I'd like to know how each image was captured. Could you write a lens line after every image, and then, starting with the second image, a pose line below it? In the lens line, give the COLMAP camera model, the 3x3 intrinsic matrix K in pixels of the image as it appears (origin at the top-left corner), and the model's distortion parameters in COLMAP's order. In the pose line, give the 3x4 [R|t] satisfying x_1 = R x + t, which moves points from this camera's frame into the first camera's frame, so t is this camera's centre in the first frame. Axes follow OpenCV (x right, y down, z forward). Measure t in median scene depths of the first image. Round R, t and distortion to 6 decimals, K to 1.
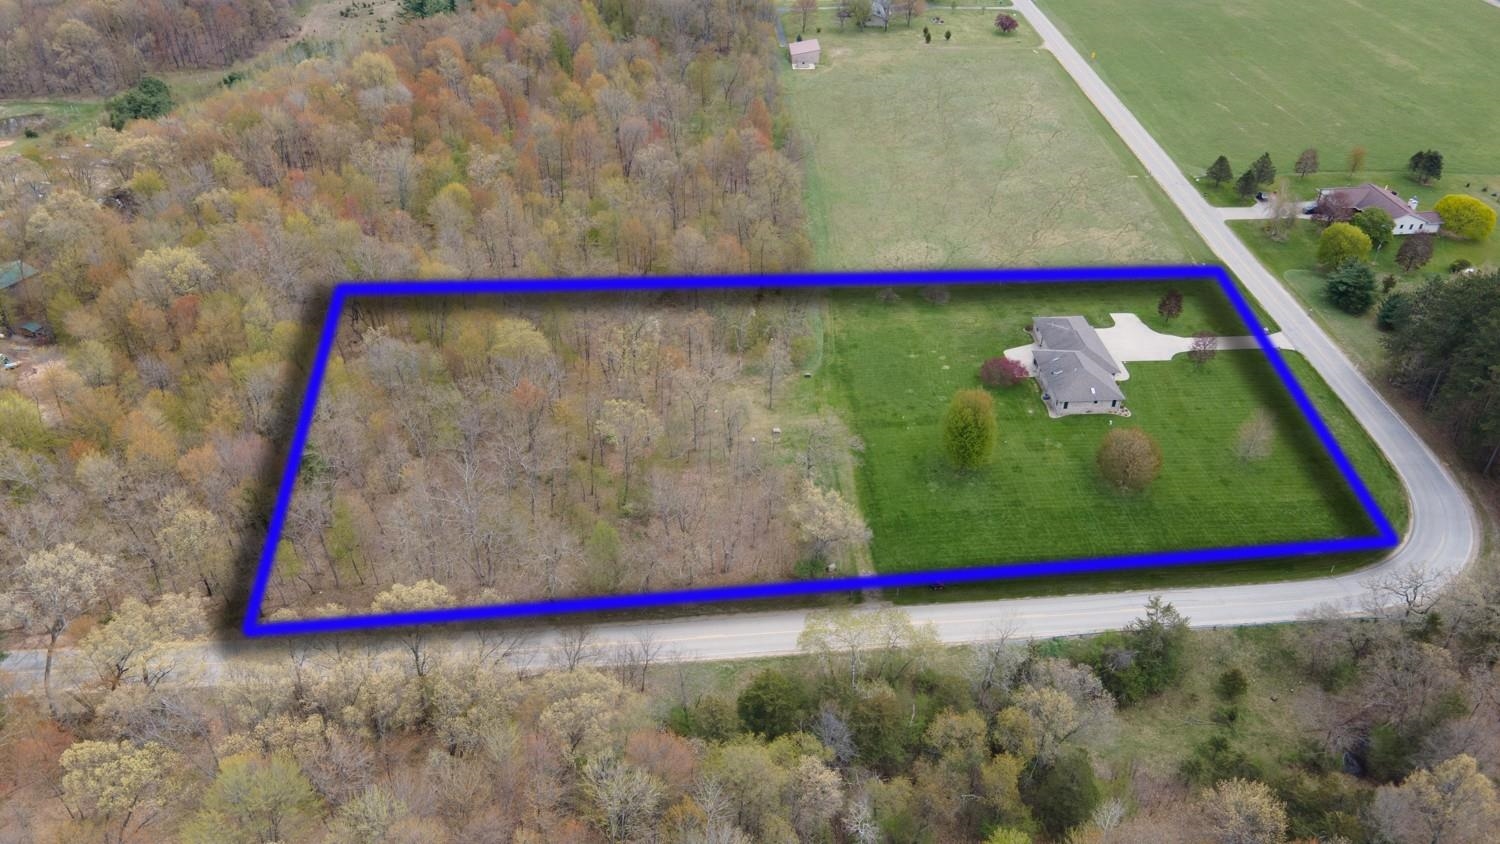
lens RADIAL K [[1099.6, 0, 752.1], [0, 1099.6, 423.6], [0, 0, 1]] dist [0.014230, 0.054004]
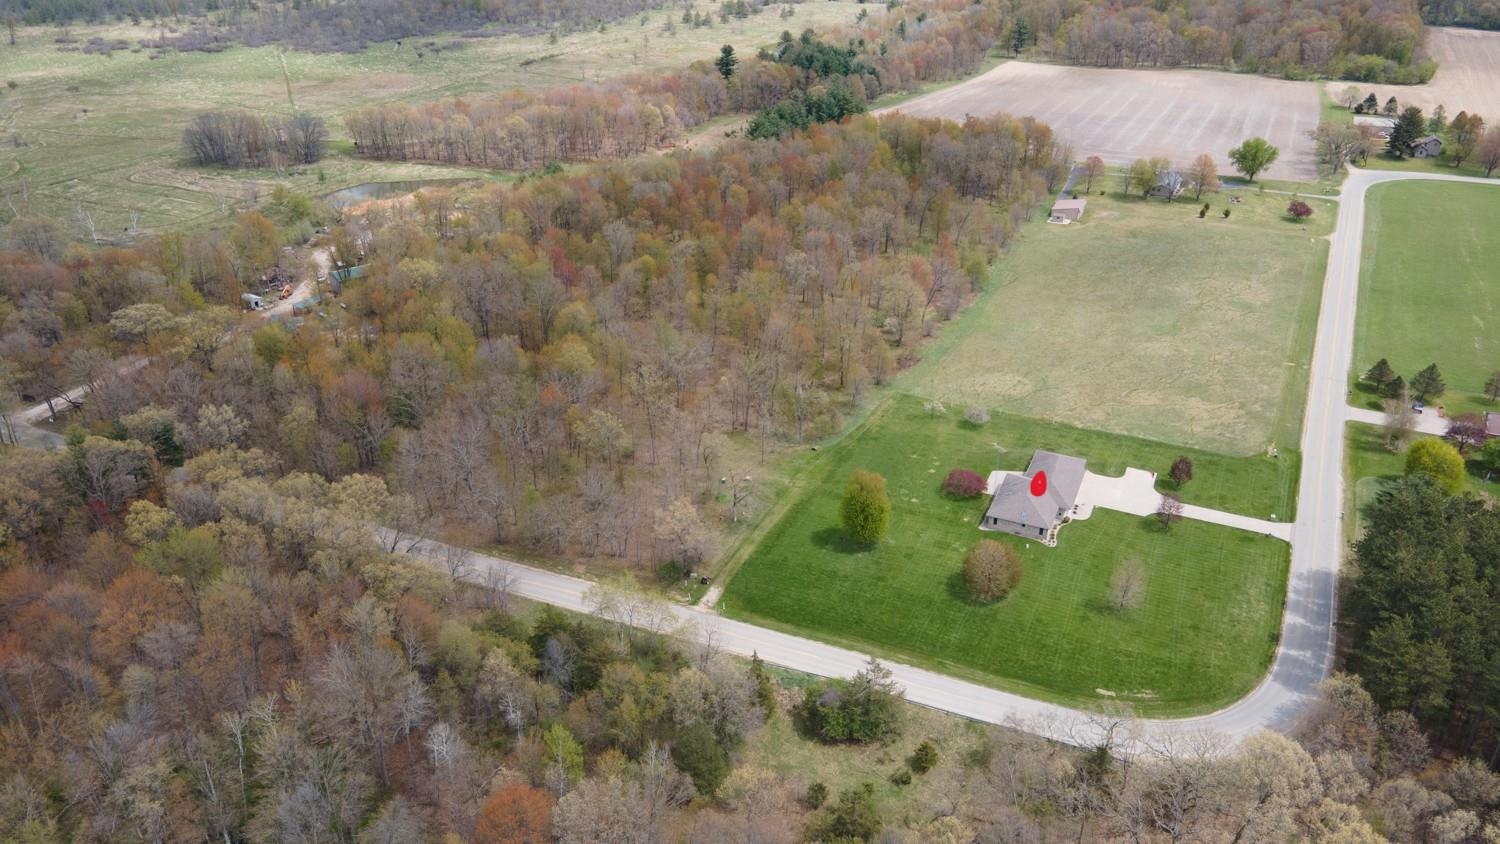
lens RADIAL K [[1098.9, 0, 740.7], [0, 1098.9, 418.1], [0, 0, 1]] dist [0.014278, 0.050721]
pose [[0.878467, 0.215062, -0.426666, 0.388846], [-0.268151, 0.960994, -0.067709, 0.020326], [0.395462, 0.173891, 0.901871, -0.071814]]
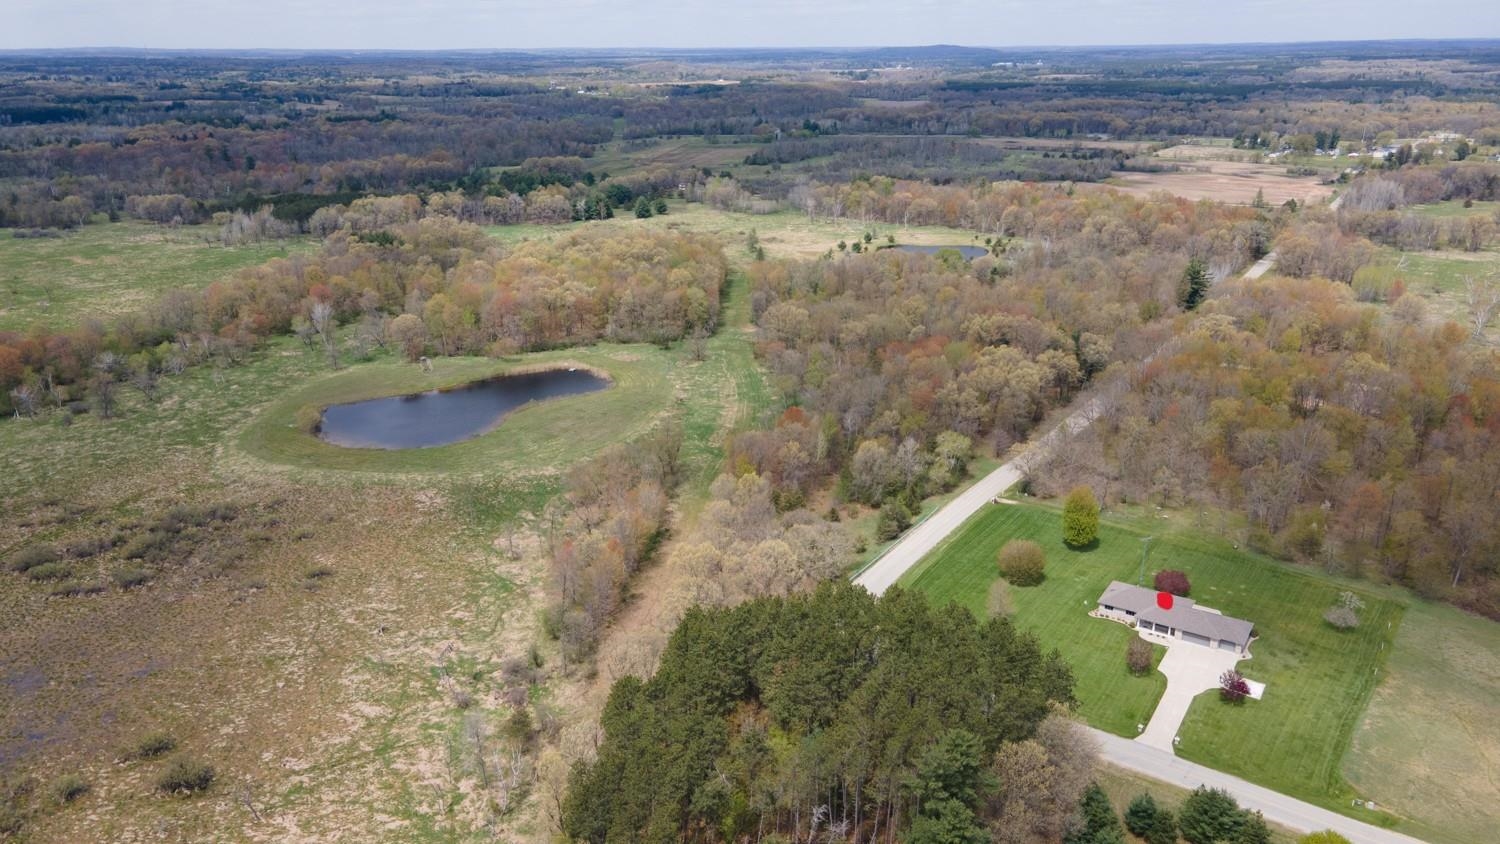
lens RADIAL K [[1099.6, 0, 752.1], [0, 1099.6, 423.6], [0, 0, 1]] dist [0.014230, 0.054004]
pose [[-0.603391, 0.259324, -0.754102, 1.106803], [-0.454841, 0.664824, 0.592561, -0.544254], [0.655011, 0.700543, -0.283198, 0.736861]]
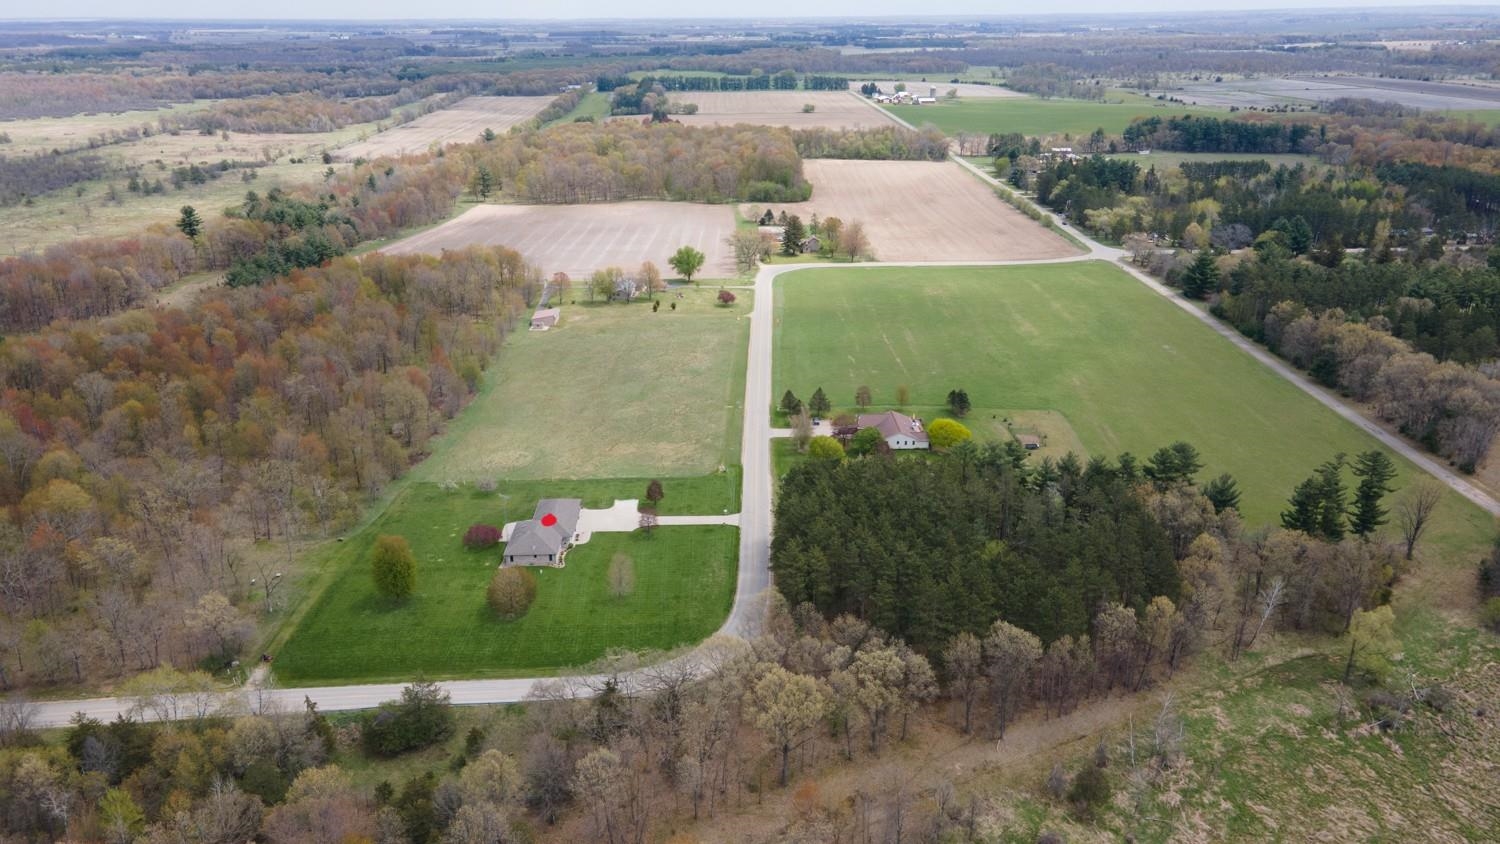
lens RADIAL K [[1099.6, 0, 752.1], [0, 1099.6, 423.6], [0, 0, 1]] dist [0.014230, 0.054004]
pose [[0.999214, 0.004689, -0.039368, 0.470573], [-0.014459, 0.967686, -0.251742, 0.114231], [0.036916, 0.252113, 0.966993, -0.198151]]
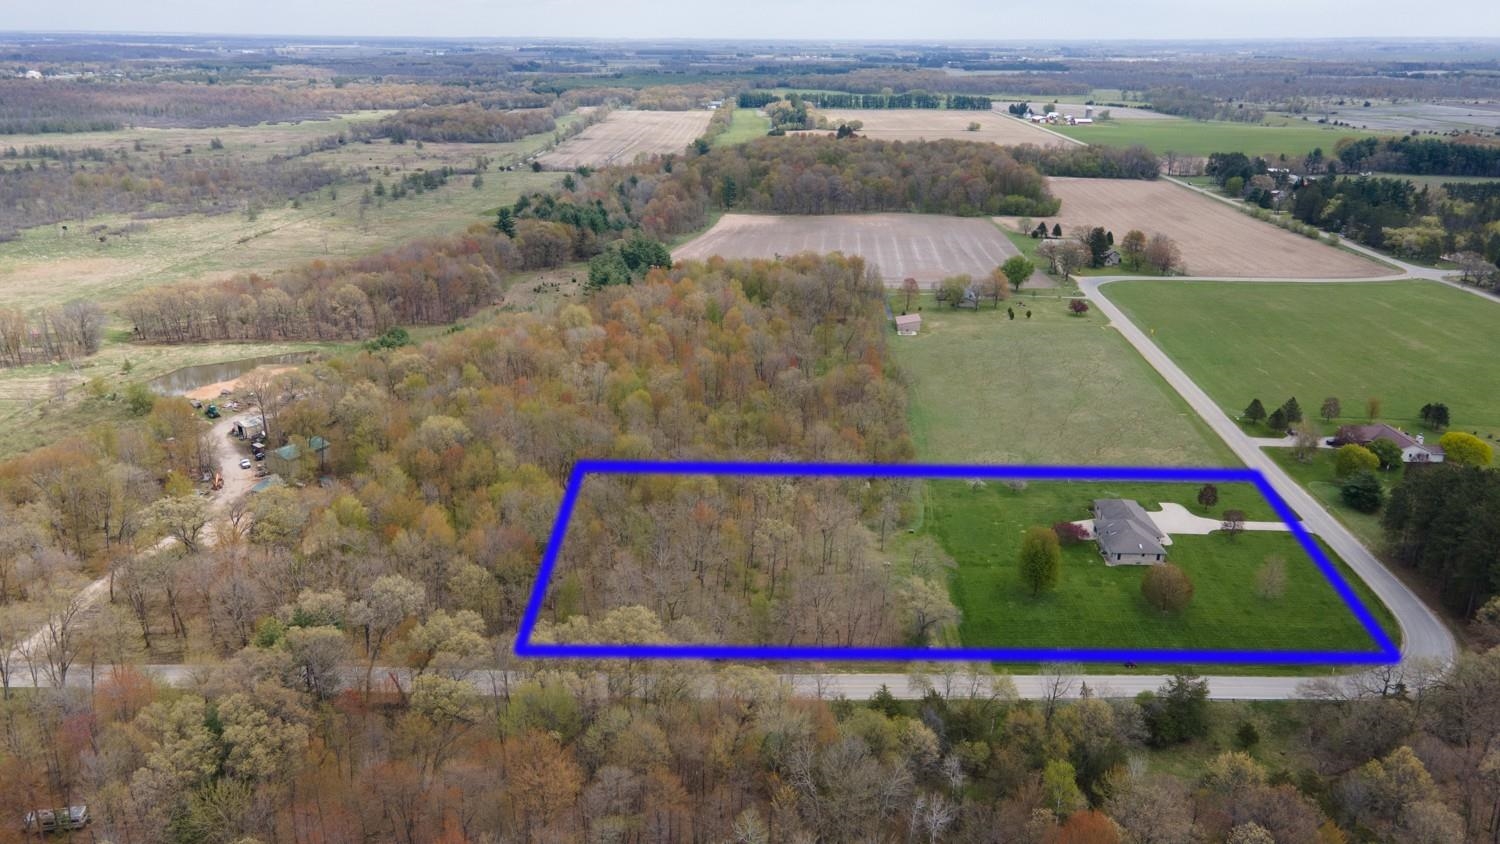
lens RADIAL K [[1099.6, 0, 752.1], [0, 1099.6, 423.6], [0, 0, 1]] dist [0.014230, 0.054004]
pose [[0.995636, 0.034410, -0.086745, -0.021933], [-0.056502, 0.962070, -0.266887, 0.151793], [0.074271, 0.270623, 0.959816, -0.216810]]
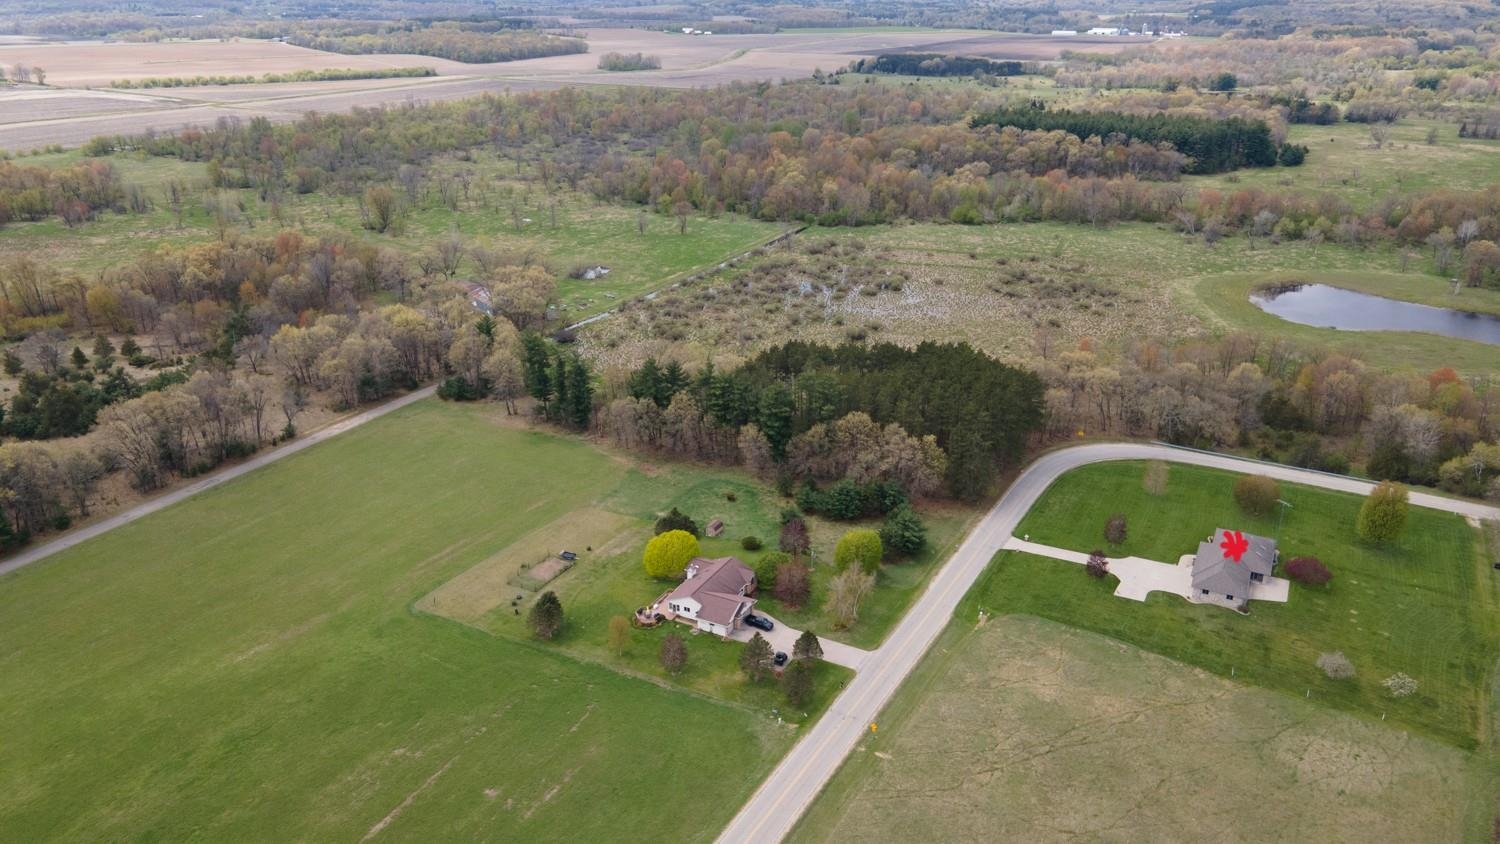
lens RADIAL K [[1098.9, 0, 740.7], [0, 1098.9, 418.1], [0, 0, 1]] dist [0.014278, 0.050721]
pose [[-0.851447, -0.197163, 0.485968, 0.163058], [0.299486, 0.577892, 0.759176, -0.944754], [-0.430519, 0.791939, -0.432997, 1.297692]]
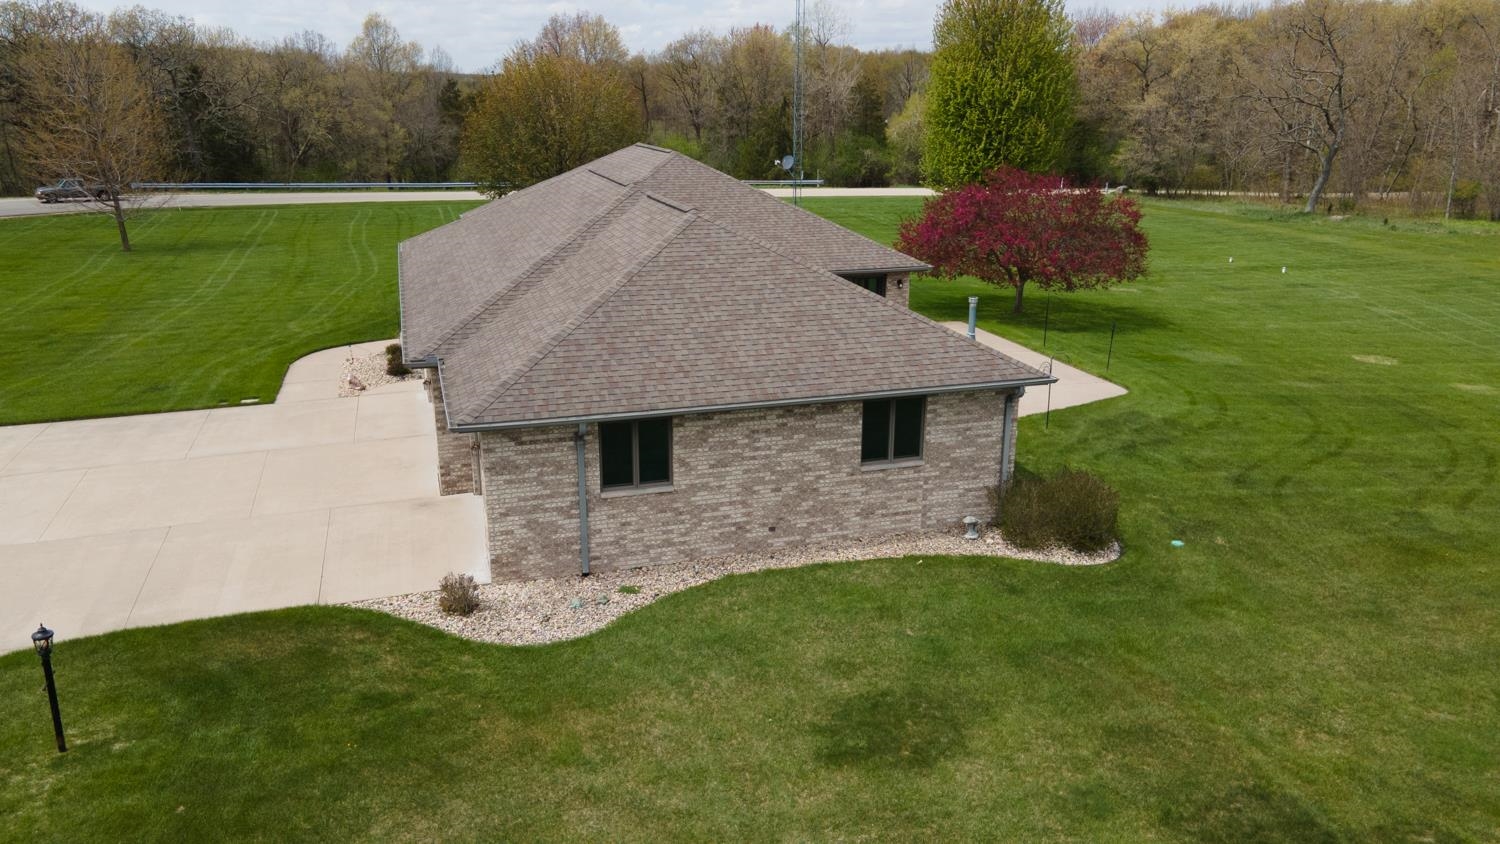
lens RADIAL K [[1099.6, 0, 752.1], [0, 1099.6, 423.6], [0, 0, 1]] dist [0.014230, 0.054004]
pose [[-0.967004, 0.056488, -0.248420, 0.258800], [-0.160600, 0.621788, 0.766542, -0.135710], [0.197765, 0.781146, -0.592200, 0.905202]]
